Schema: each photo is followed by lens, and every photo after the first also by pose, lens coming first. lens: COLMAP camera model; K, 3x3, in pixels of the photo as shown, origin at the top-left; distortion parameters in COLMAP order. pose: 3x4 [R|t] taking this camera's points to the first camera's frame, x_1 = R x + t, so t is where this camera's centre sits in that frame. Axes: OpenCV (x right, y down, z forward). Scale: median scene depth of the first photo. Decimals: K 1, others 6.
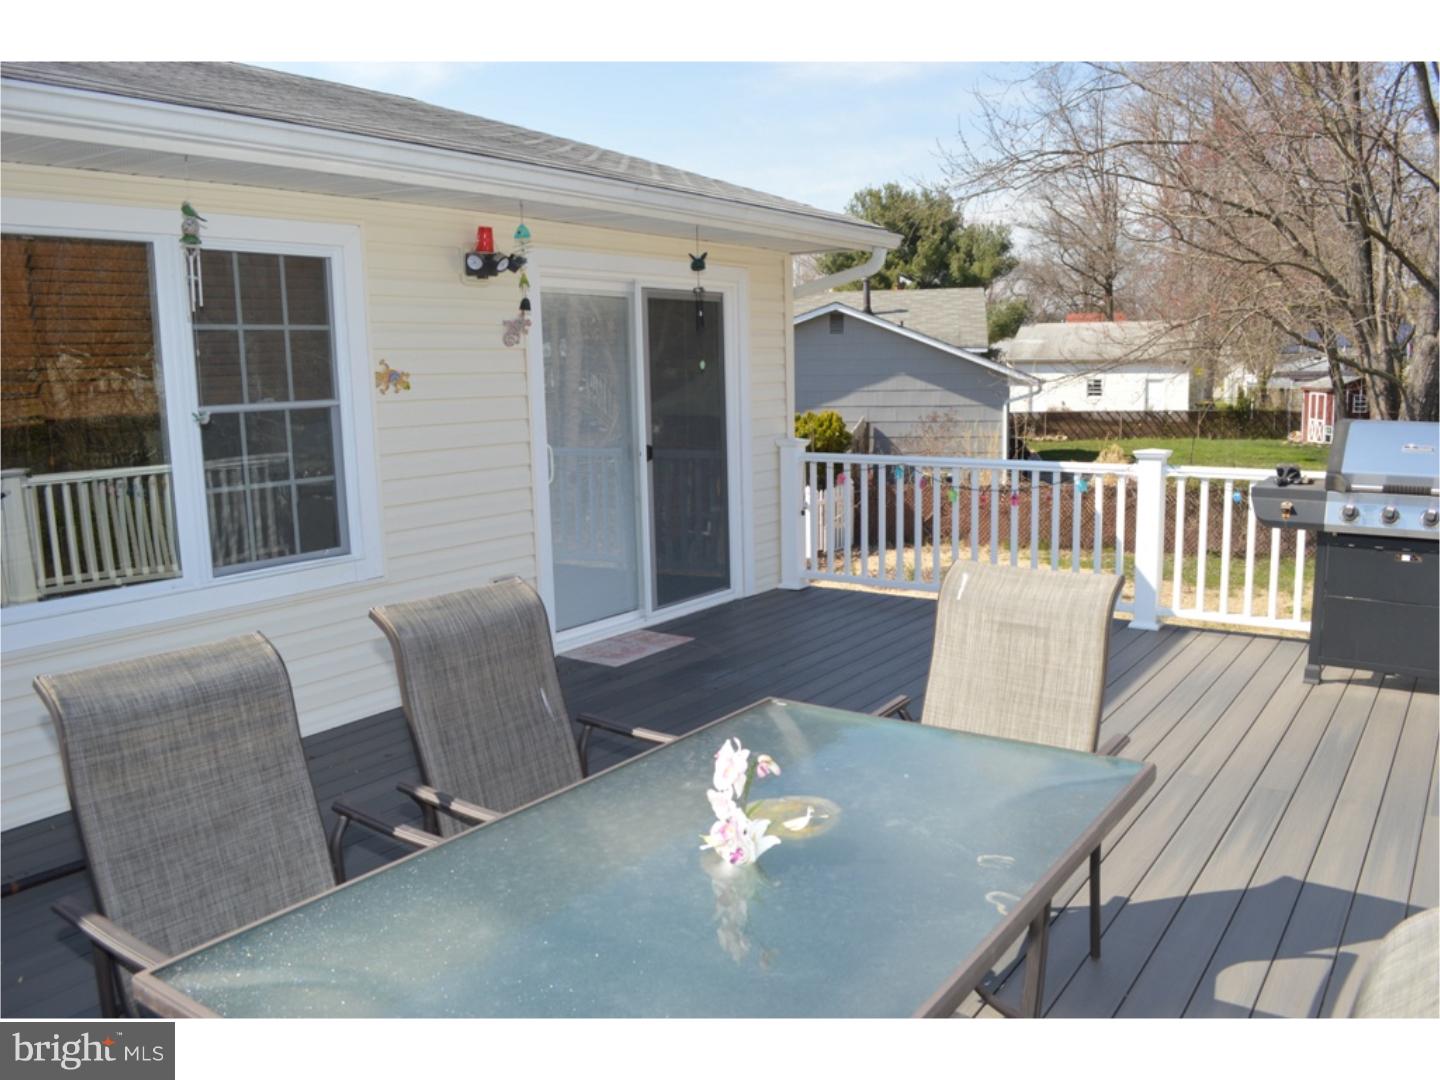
lens RADIAL K [[1134.7, 0, 720.0], [0, 1134.7, 540.0], [0, 0, 1]] dist [0.001598, -0.000038]
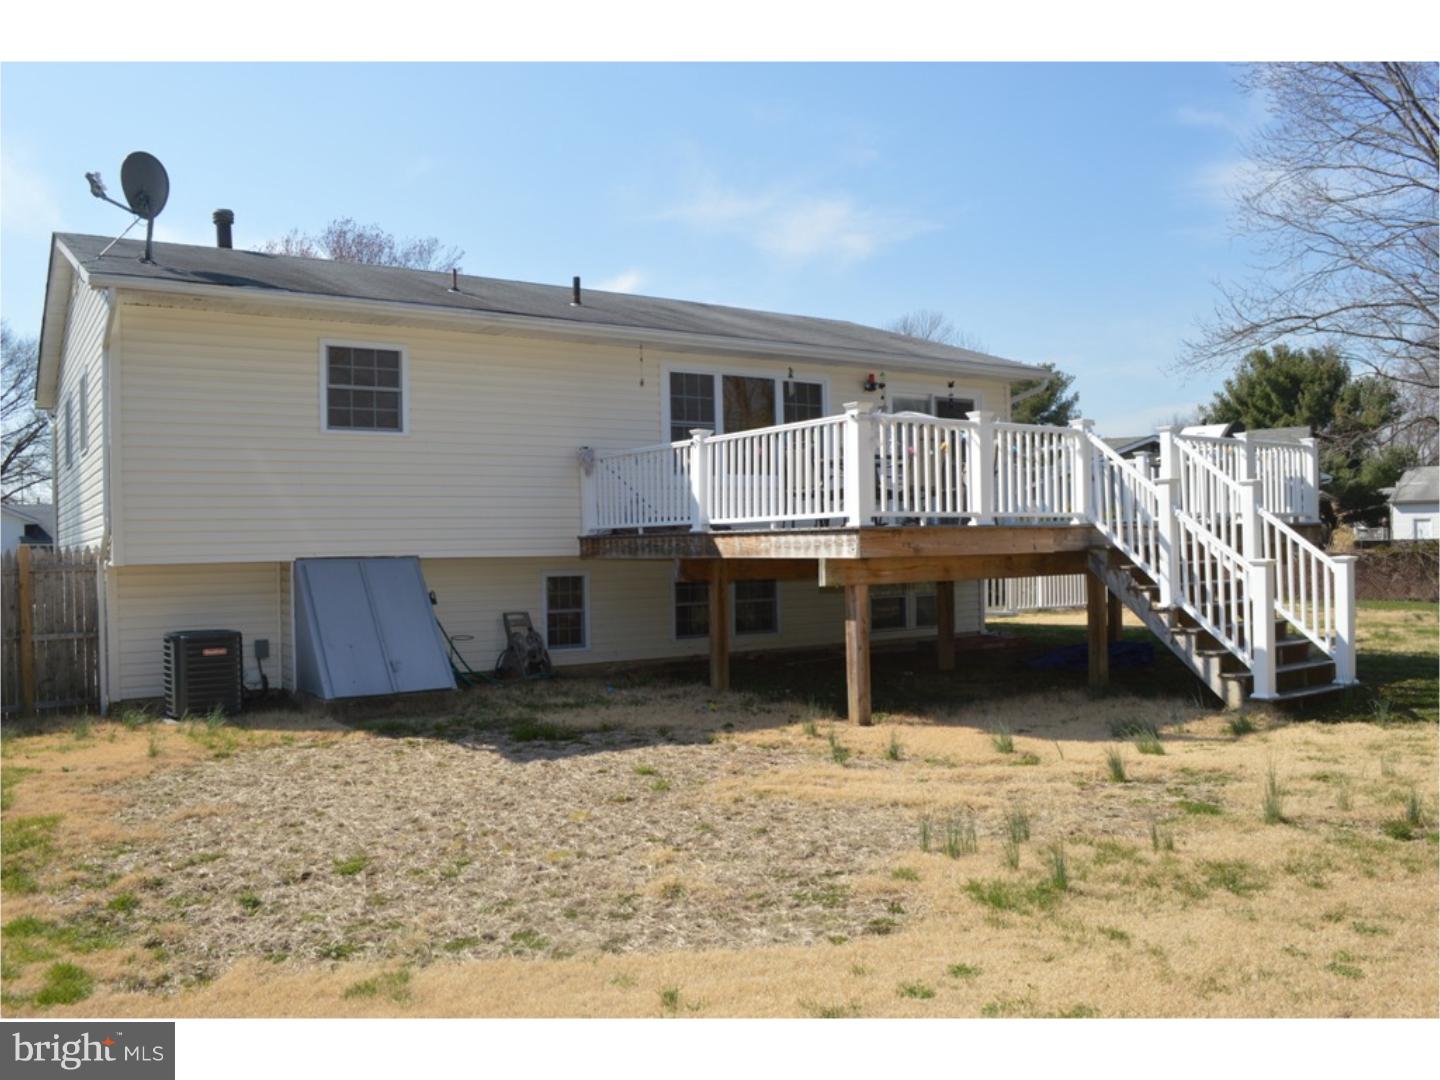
lens RADIAL K [[1134.7, 0, 720.0], [0, 1134.7, 540.0], [0, 0, 1]] dist [0.001598, -0.000038]
pose [[0.933241, 0.004020, -0.359227, 0.047473], [-0.057723, 0.988623, -0.138896, 0.056935], [0.354582, 0.150359, 0.922856, -0.175924]]
